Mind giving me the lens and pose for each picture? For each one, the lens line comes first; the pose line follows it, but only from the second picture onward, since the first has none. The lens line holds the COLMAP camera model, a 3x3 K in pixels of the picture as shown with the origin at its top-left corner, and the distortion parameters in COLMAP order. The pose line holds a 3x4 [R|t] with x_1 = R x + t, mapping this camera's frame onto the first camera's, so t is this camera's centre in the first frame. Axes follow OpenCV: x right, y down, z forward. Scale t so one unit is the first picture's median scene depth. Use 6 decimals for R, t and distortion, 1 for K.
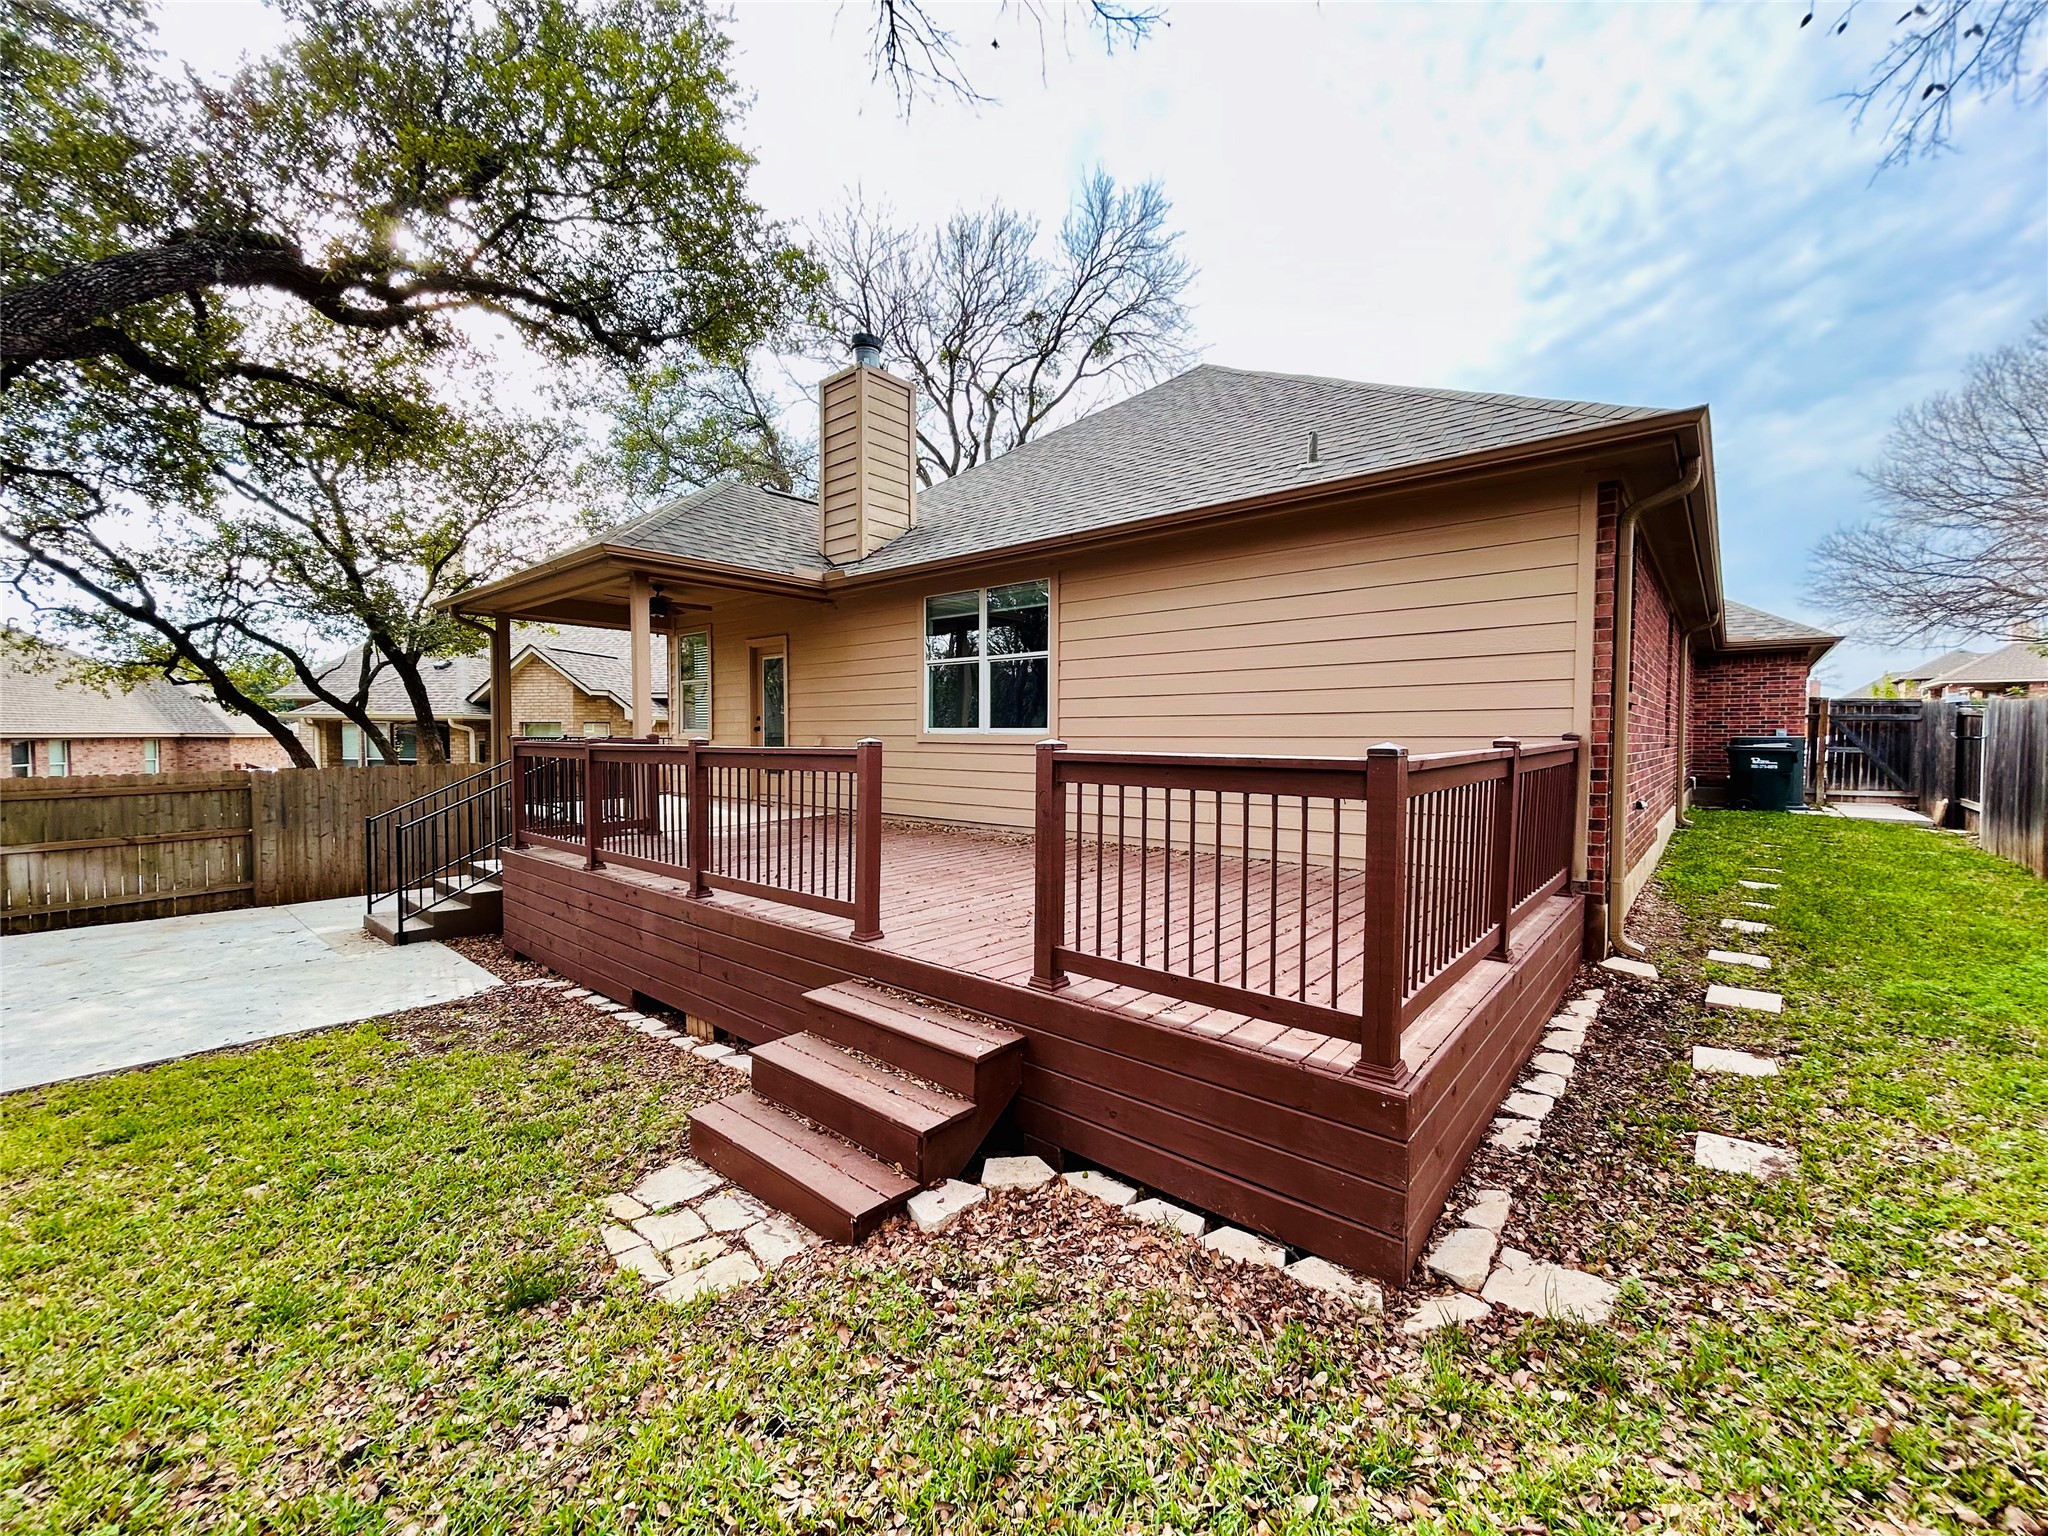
lens RADIAL K [[816.5, 0, 1032.0], [0, 816.5, 763.5], [0, 0, 1]] dist [-0.006578, 0.002952]
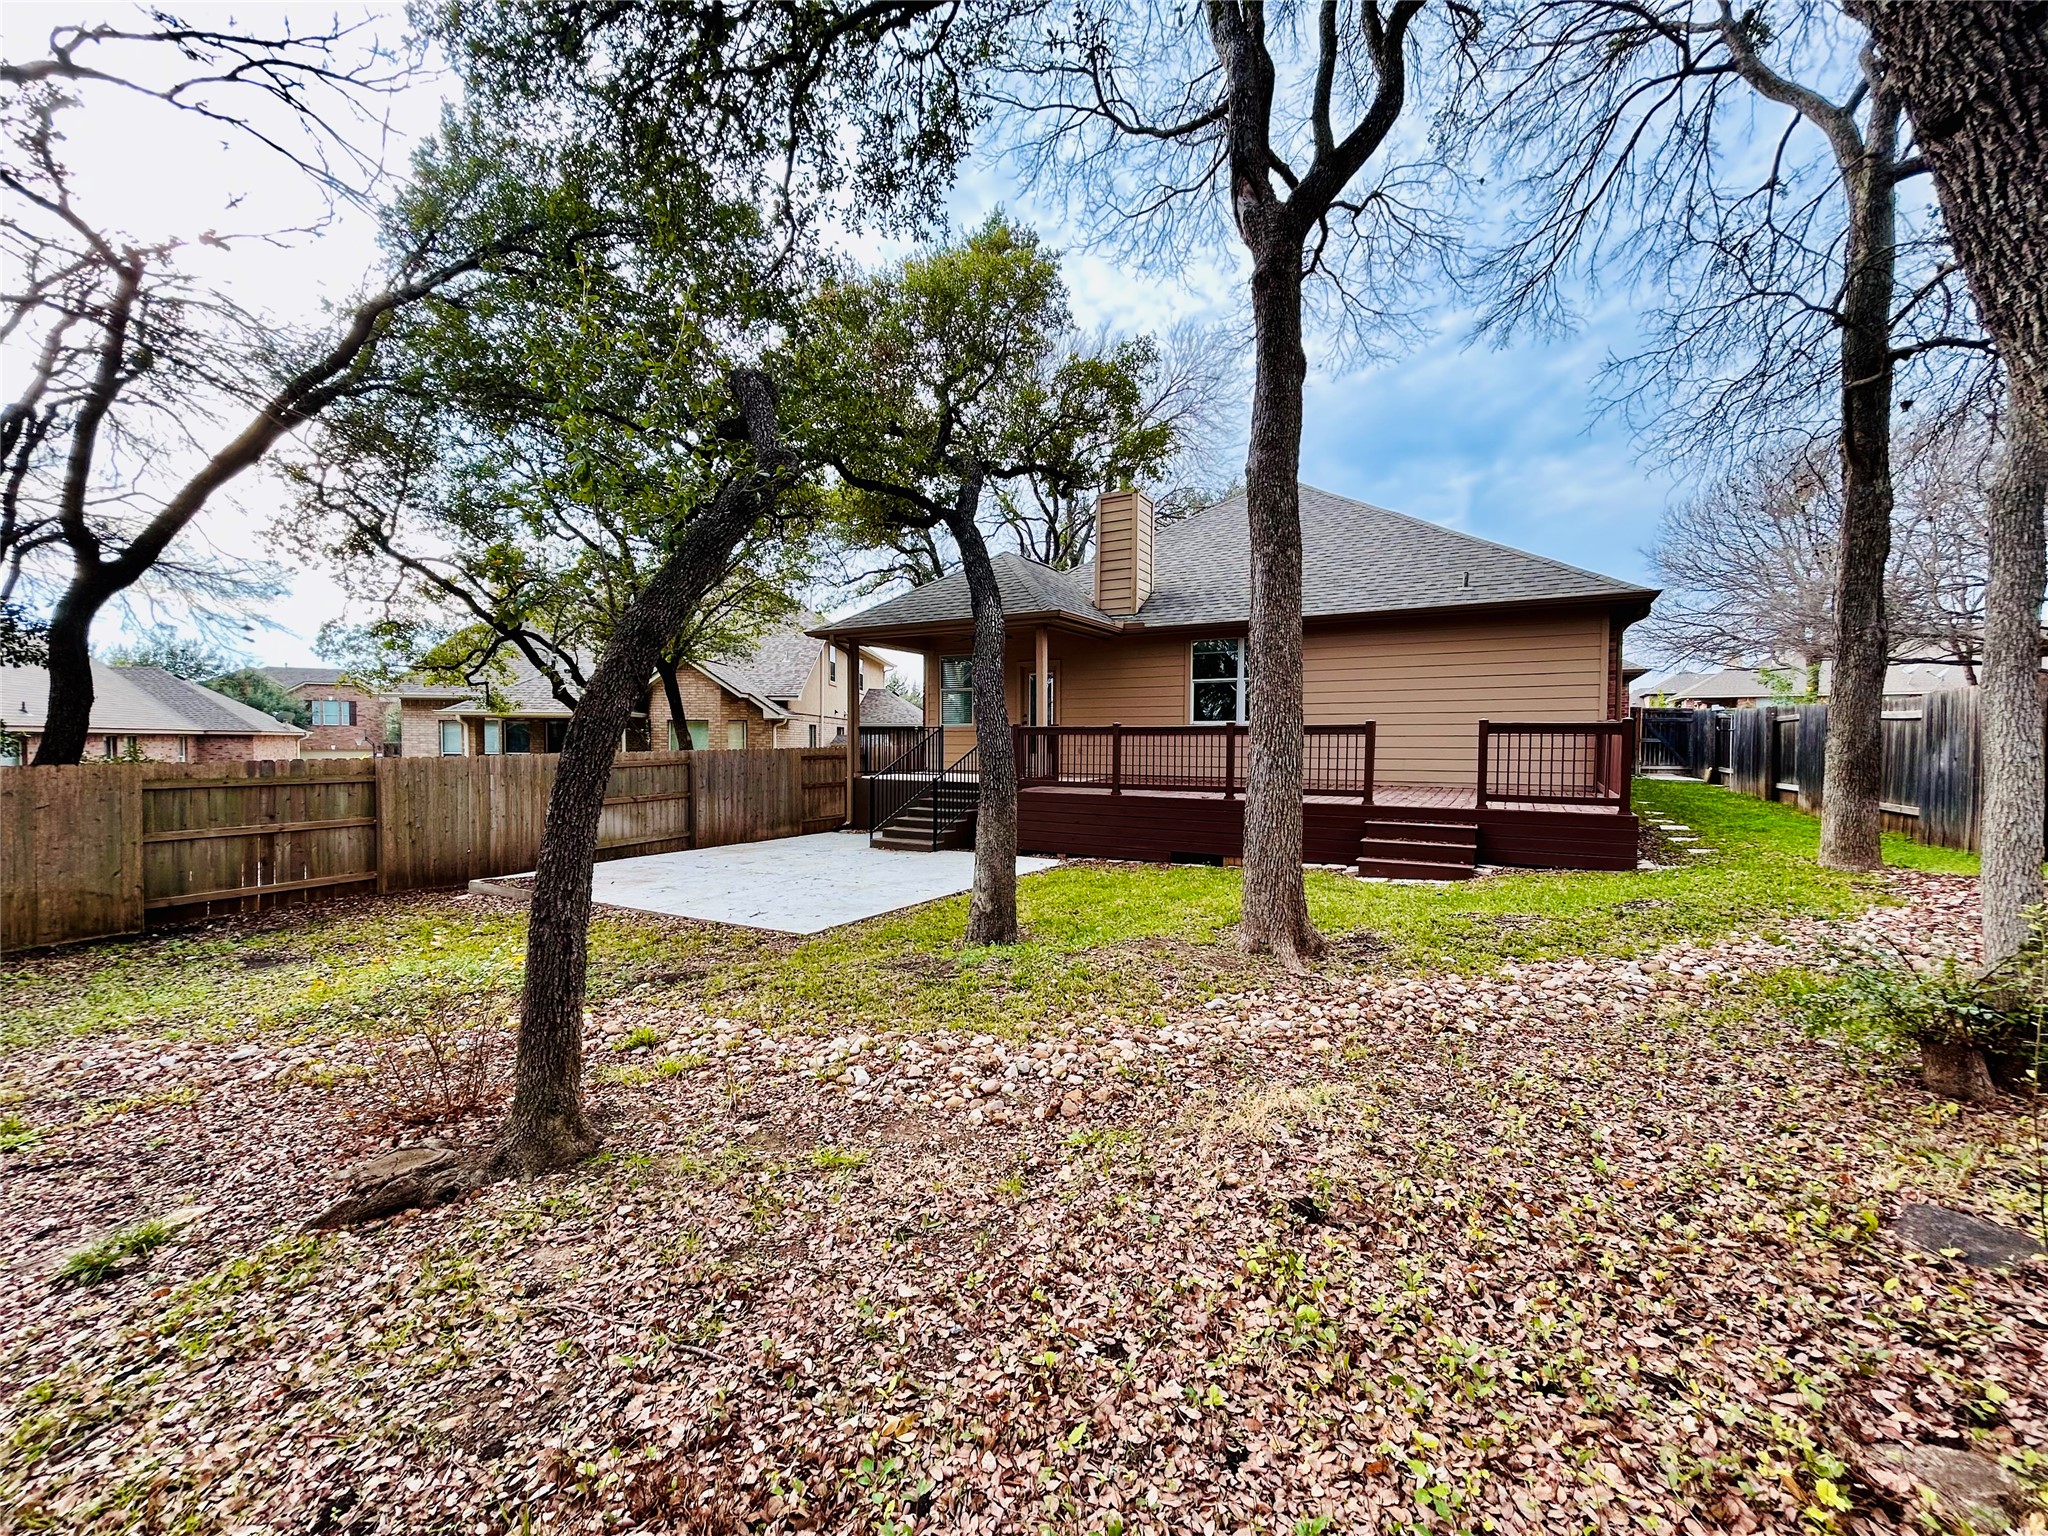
lens RADIAL K [[816.5, 0, 1017.0], [0, 816.5, 762.0], [0, 0, 1]] dist [-0.006578, 0.002952]
pose [[0.985818, -0.003878, 0.167776, -0.573770], [0.005242, 0.999957, -0.007687, 0.037299], [-0.167739, 0.008458, 0.985795, -0.418645]]
